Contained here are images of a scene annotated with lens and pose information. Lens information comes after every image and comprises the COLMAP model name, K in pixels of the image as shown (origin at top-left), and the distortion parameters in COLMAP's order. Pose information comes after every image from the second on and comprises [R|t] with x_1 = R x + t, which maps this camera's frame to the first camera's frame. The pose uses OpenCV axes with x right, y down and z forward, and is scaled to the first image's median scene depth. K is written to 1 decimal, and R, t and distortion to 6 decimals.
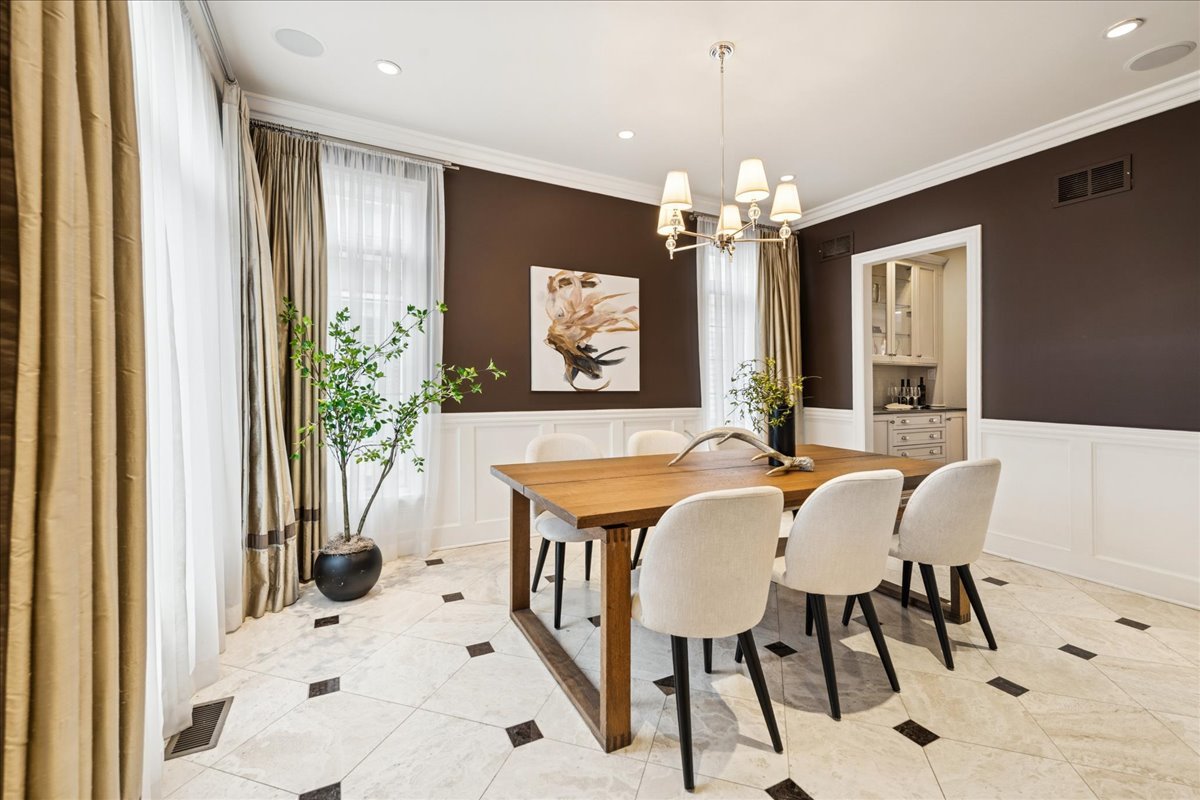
lens RADIAL K [[484.7, 0, 623.4], [0, 484.7, 407.1], [0, 0, 1]] dist [0.007552, -0.000141]
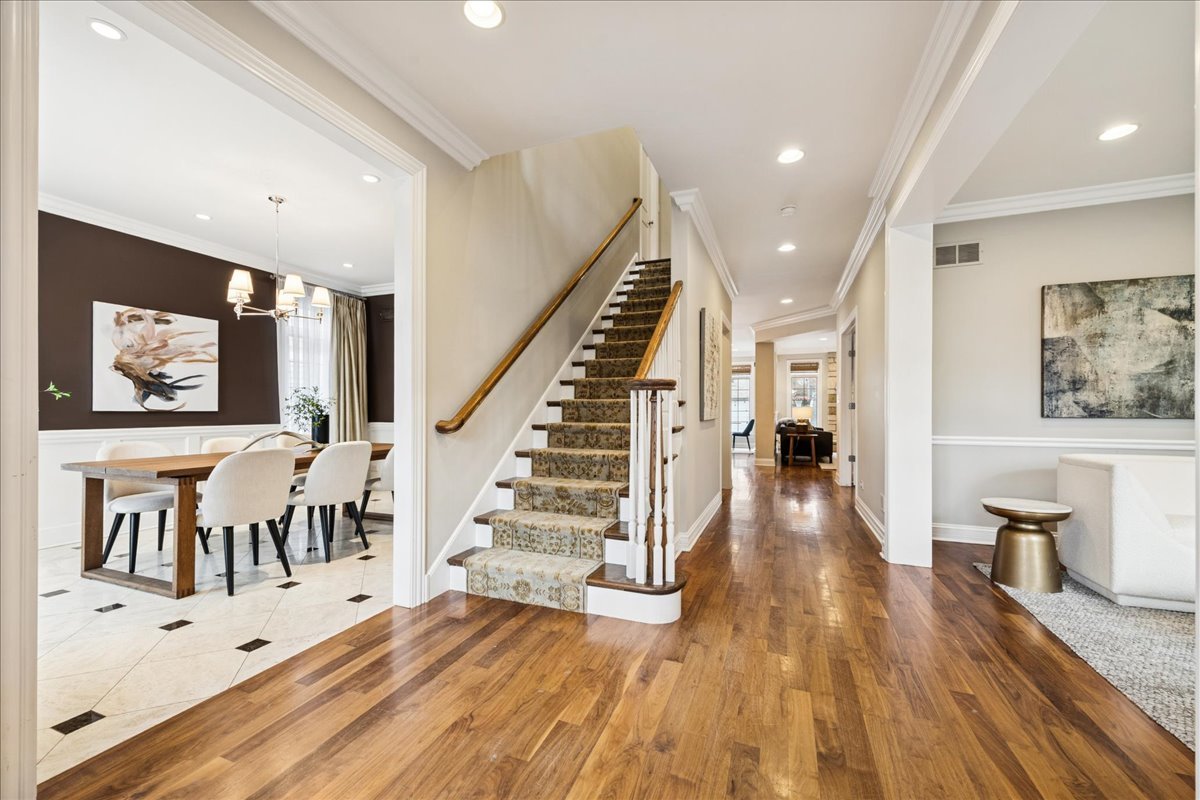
lens RADIAL K [[478.0, 0, 600.0], [0, 478.0, 400.0], [0, 0, 1]] dist [0.002967, 0.000118]
pose [[0.779569, 0.003780, 0.626306, 0.029703], [0.044984, 0.997061, -0.062009, 0.060671], [-0.624699, 0.076514, 0.777108, -0.582902]]
